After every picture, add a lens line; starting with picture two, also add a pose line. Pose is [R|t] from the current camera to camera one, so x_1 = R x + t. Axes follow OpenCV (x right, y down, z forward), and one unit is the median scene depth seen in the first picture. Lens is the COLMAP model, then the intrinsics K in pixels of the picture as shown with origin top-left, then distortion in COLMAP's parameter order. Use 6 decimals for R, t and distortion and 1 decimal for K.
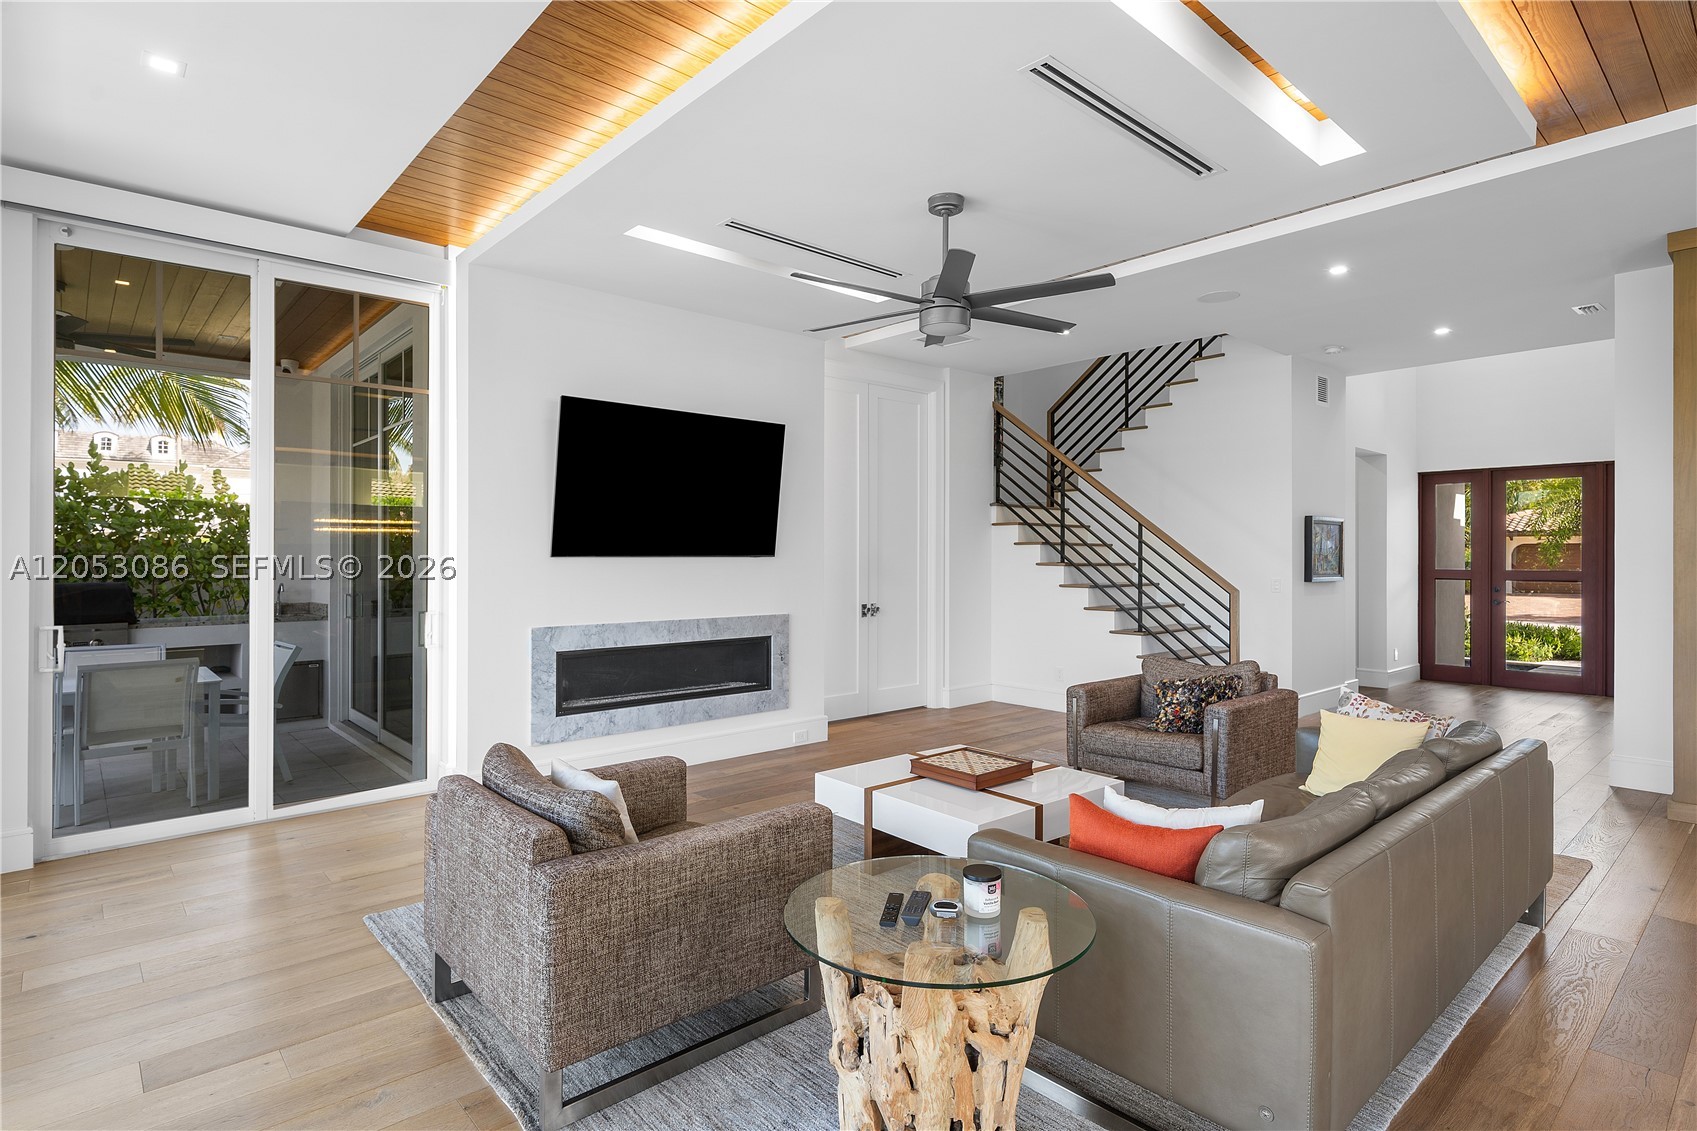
lens RADIAL K [[857.9, 0, 844.1], [0, 857.9, 547.0], [0, 0, 1]] dist [0.004998, 0.000475]
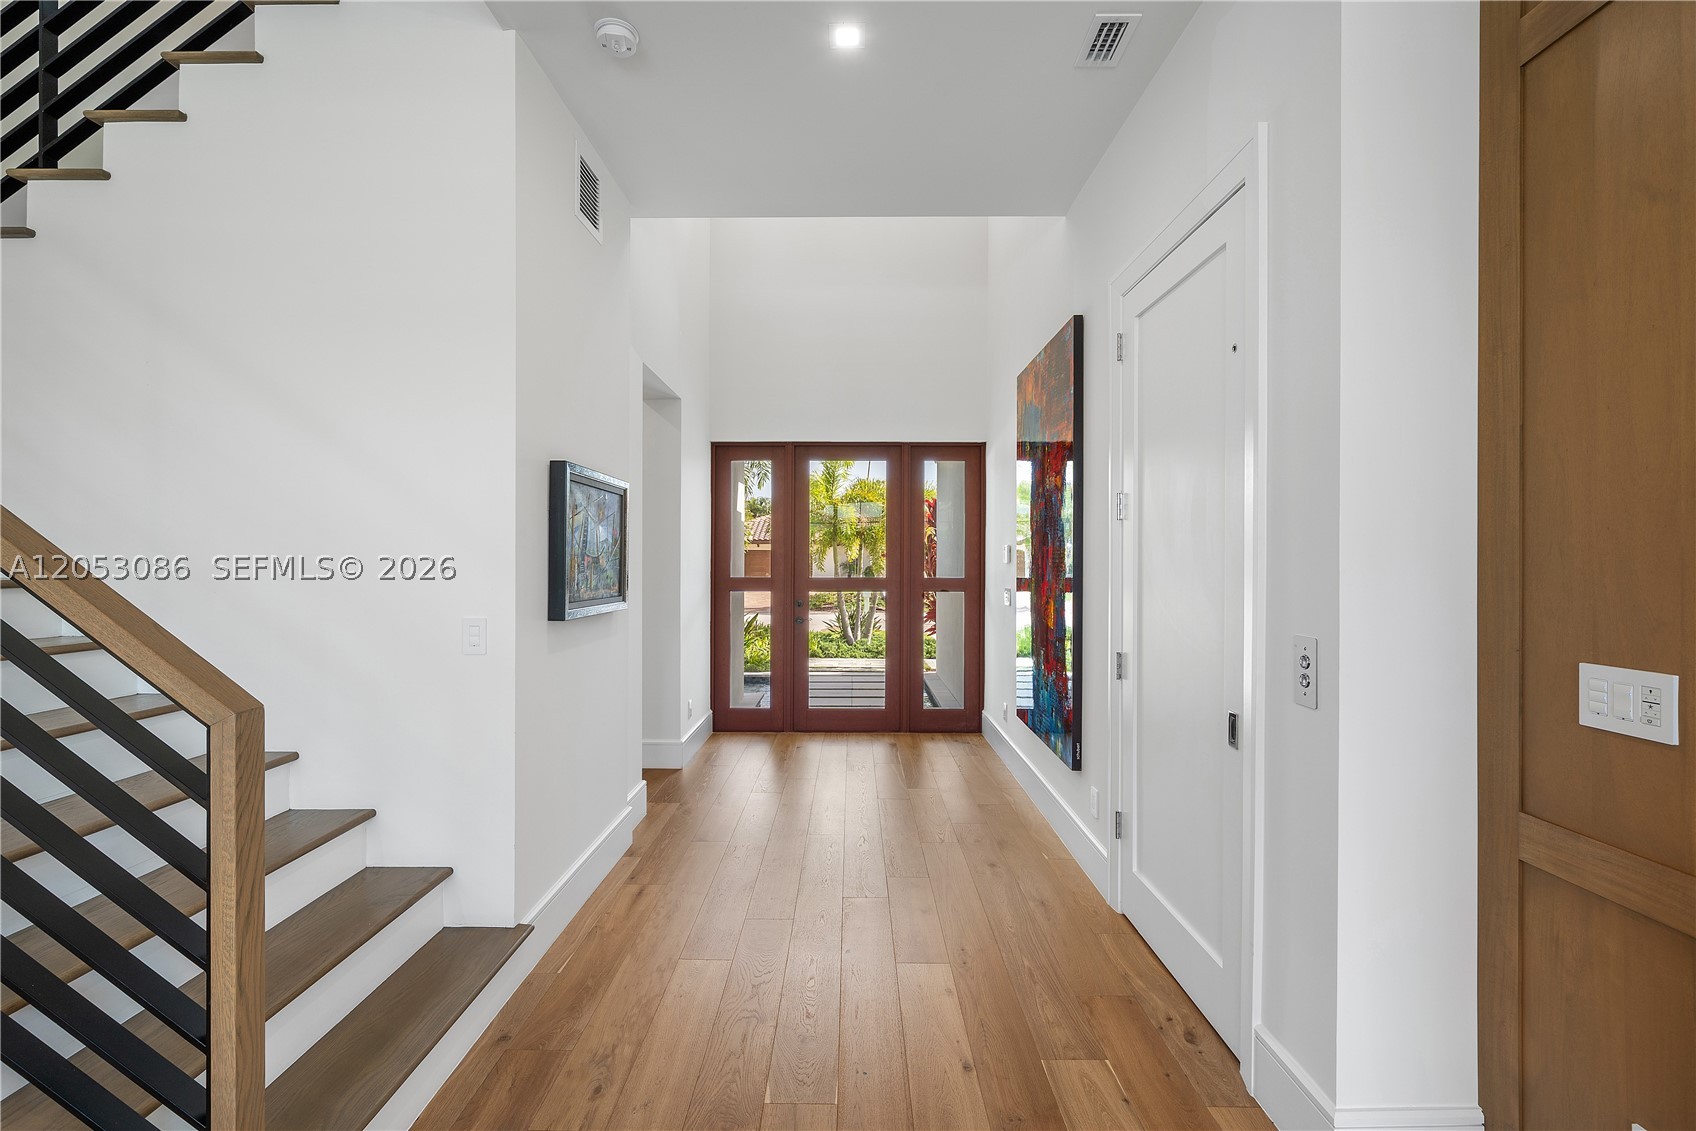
lens RADIAL K [[766.8, 0, 842.6], [0, 766.8, 555.0], [0, 0, 1]] dist [0.001101, -0.000086]
pose [[0.674453, 0.003368, 0.738310, 0.326979], [-0.002950, 0.999994, -0.001867, 0.008656], [-0.738312, -0.000919, 0.674458, 0.589009]]
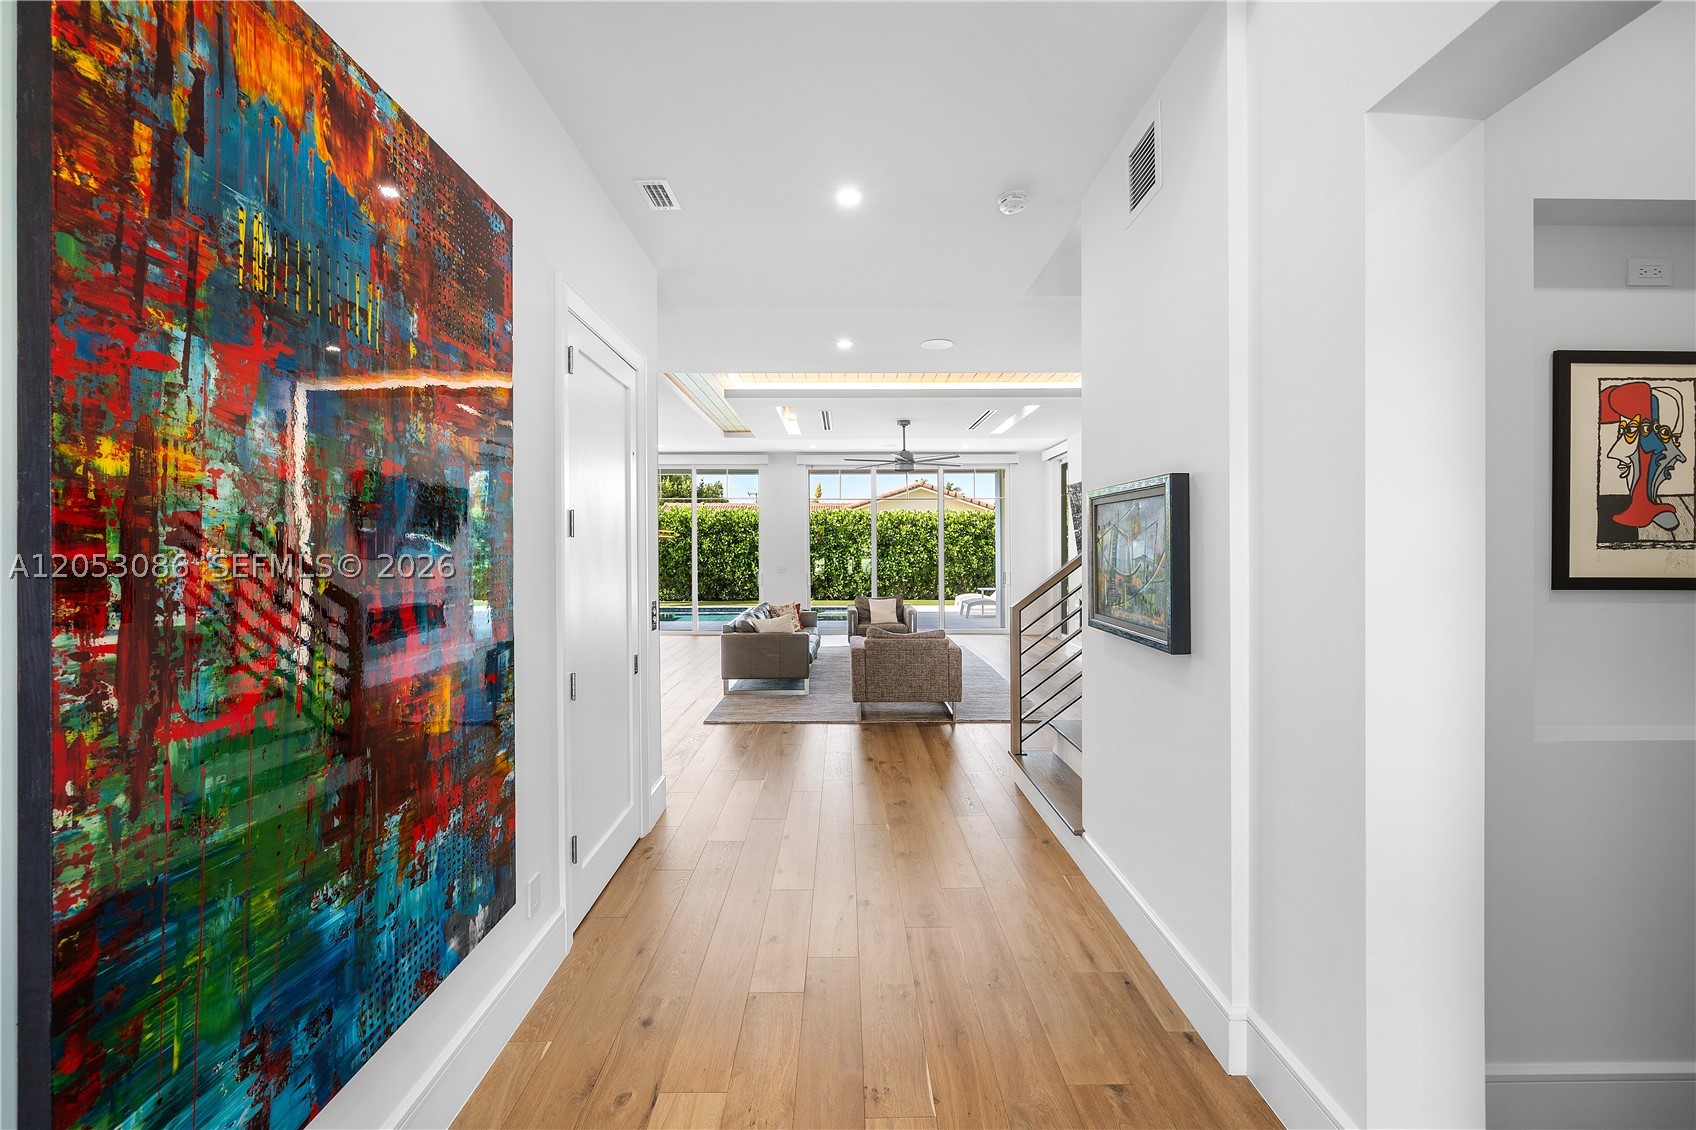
lens RADIAL K [[698.7, 0, 846.1], [0, 698.7, 556.7], [0, 0, 1]] dist [0.004228, 0.000107]
pose [[-0.658381, 0.008520, -0.752637, 0.835113], [0.004540, 0.999963, 0.007349, -0.001927], [0.752671, 0.001421, -0.658395, 1.037680]]
